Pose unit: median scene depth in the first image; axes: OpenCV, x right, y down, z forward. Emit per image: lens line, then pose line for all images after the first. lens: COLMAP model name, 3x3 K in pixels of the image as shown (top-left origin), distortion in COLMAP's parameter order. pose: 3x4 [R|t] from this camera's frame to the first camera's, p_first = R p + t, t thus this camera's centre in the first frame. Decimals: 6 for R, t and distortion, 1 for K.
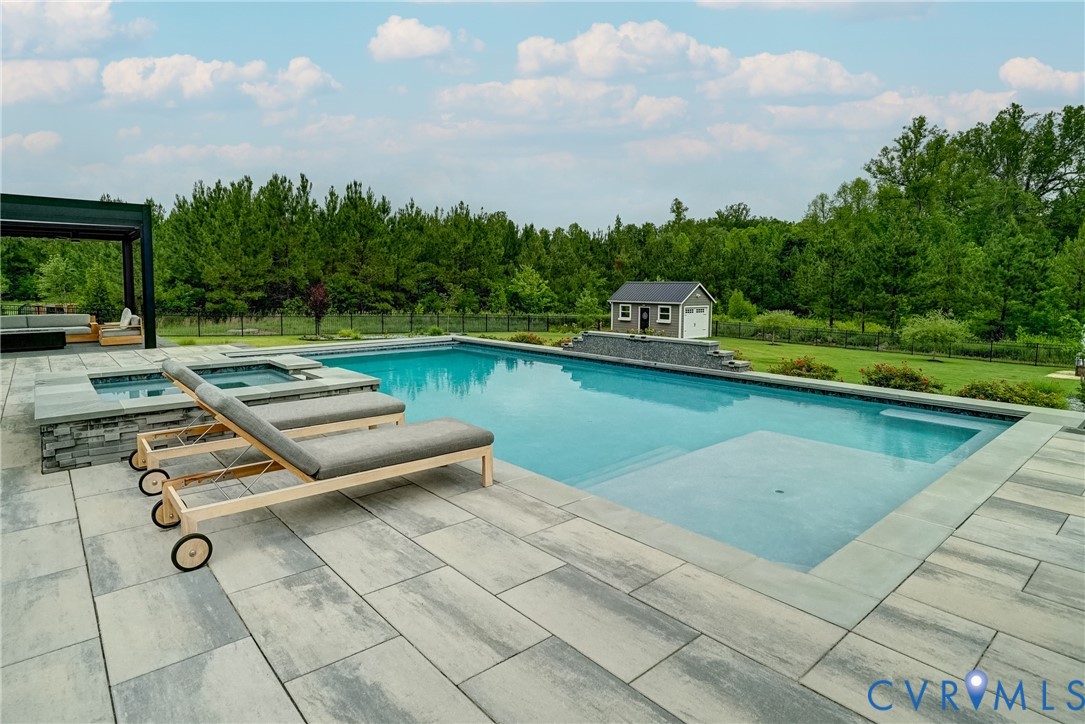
lens RADIAL K [[597.4, 0, 545.1], [0, 597.4, 318.6], [0, 0, 1]] dist [-0.002932, 0.022879]
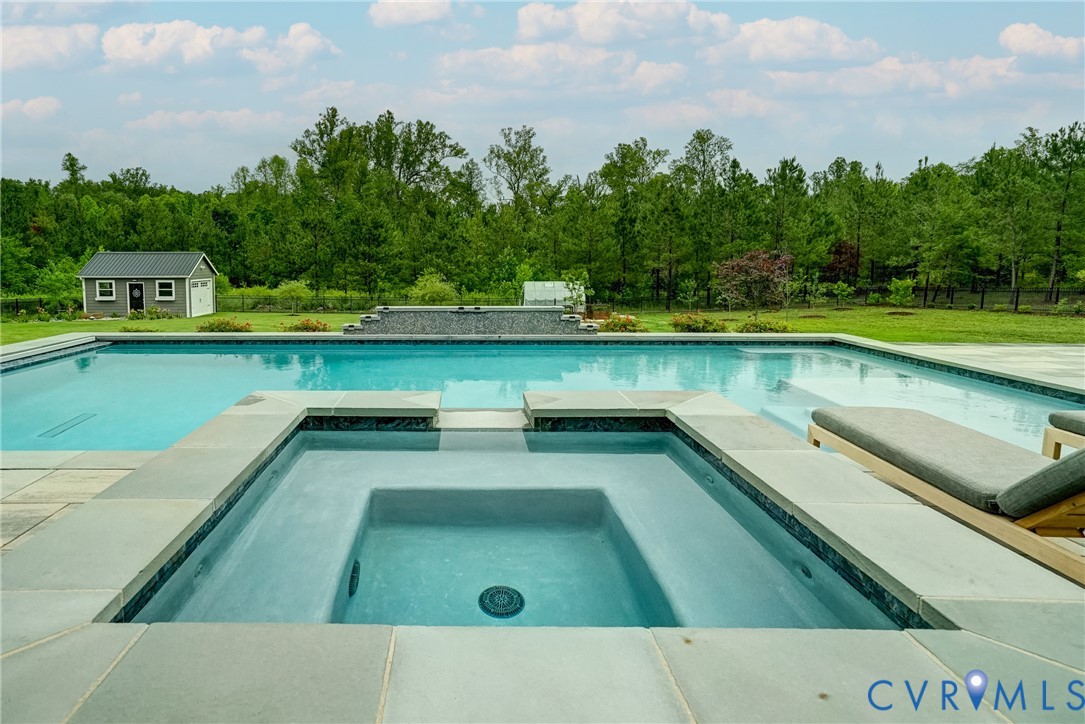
lens RADIAL K [[599.0, 0, 463.7], [0, 599.0, 317.6], [0, 0, 1]] dist [-0.078567, 0.110357]
pose [[0.670387, -0.080249, 0.737659, -0.103928], [0.046863, 0.996729, 0.065844, -0.002932], [-0.740530, -0.009572, 0.671955, 0.088273]]
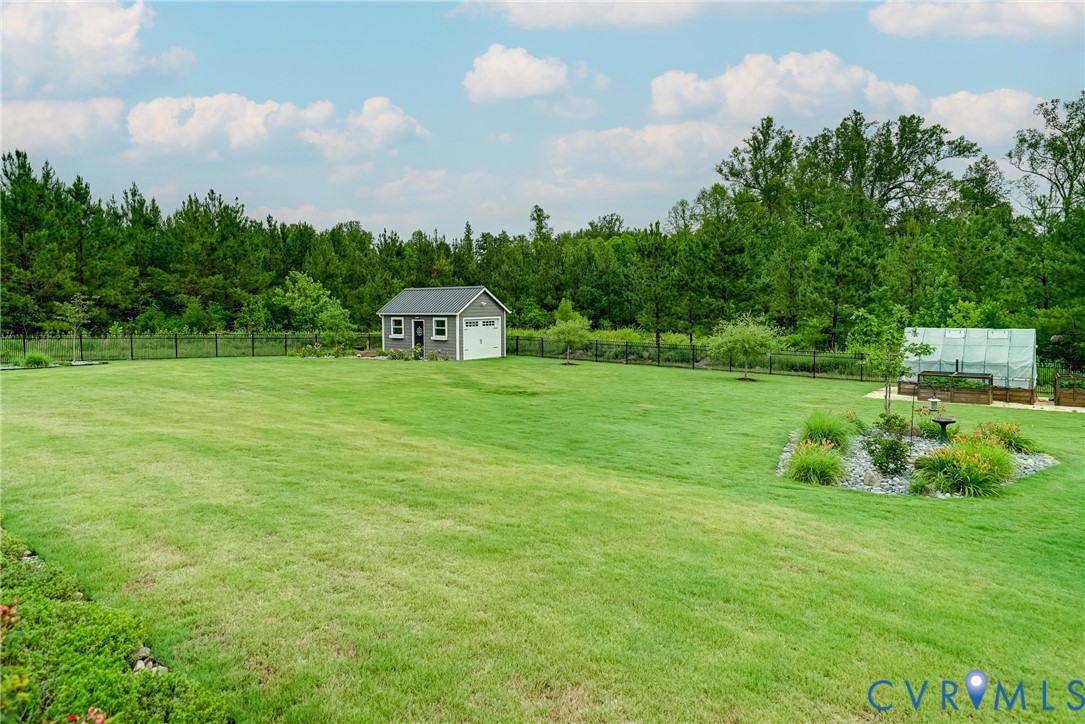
lens RADIAL K [[638.5, 0, 538.8], [0, 638.5, 313.1], [0, 0, 1]] dist [-0.002370, 0.015189]
pose [[0.984668, -0.016727, 0.173637, 0.135852], [0.023996, 0.998918, -0.039846, 0.006174], [-0.172783, 0.043401, 0.984003, 0.128042]]
